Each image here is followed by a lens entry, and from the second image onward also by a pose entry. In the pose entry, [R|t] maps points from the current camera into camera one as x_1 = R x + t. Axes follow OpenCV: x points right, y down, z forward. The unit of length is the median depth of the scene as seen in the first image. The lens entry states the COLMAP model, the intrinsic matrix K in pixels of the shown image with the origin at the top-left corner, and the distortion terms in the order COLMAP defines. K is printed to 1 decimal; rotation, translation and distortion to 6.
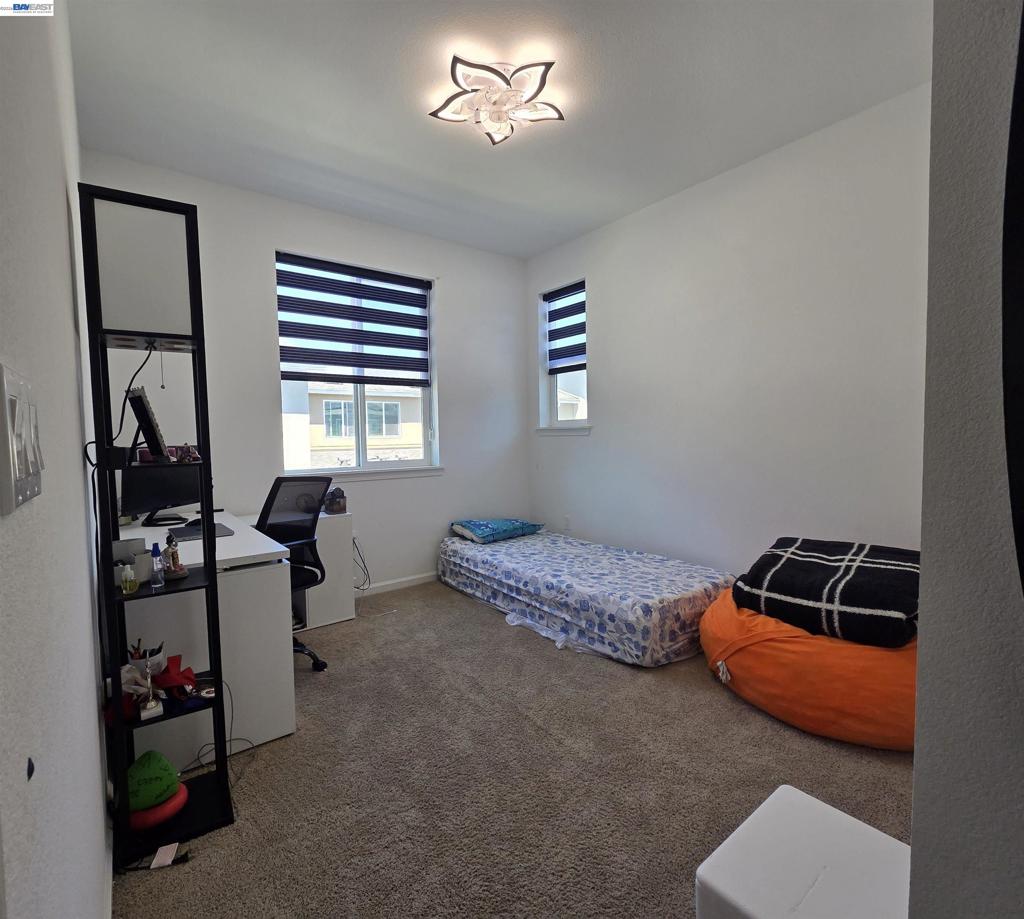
lens RADIAL K [[501.9, 0, 506.9], [0, 501.9, 461.7], [0, 0, 1]] dist [0.000308, -0.000473]
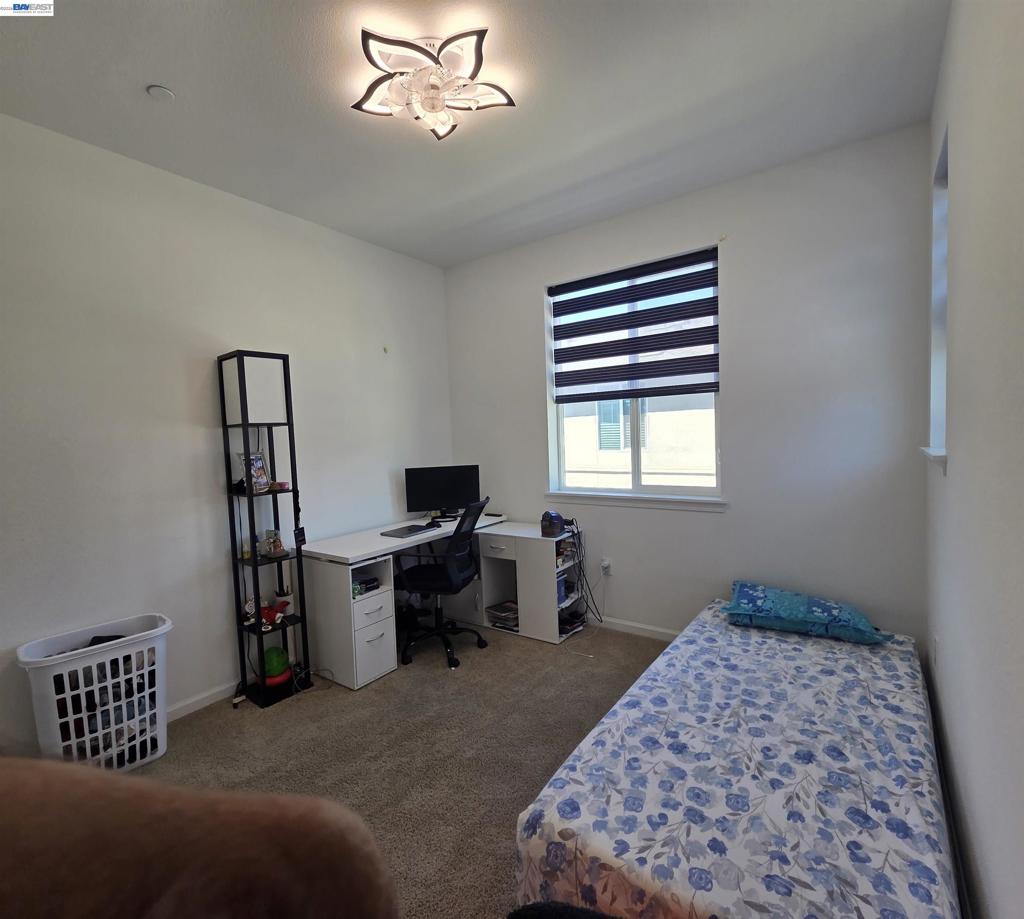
lens RADIAL K [[501.9, 0, 506.9], [0, 501.9, 461.7], [0, 0, 1]] dist [0.000308, -0.000473]
pose [[0.285226, 0.061943, -0.956457, 0.639898], [-0.016467, 0.998079, 0.059728, -0.115352], [0.958319, -0.001286, 0.285698, 0.663994]]
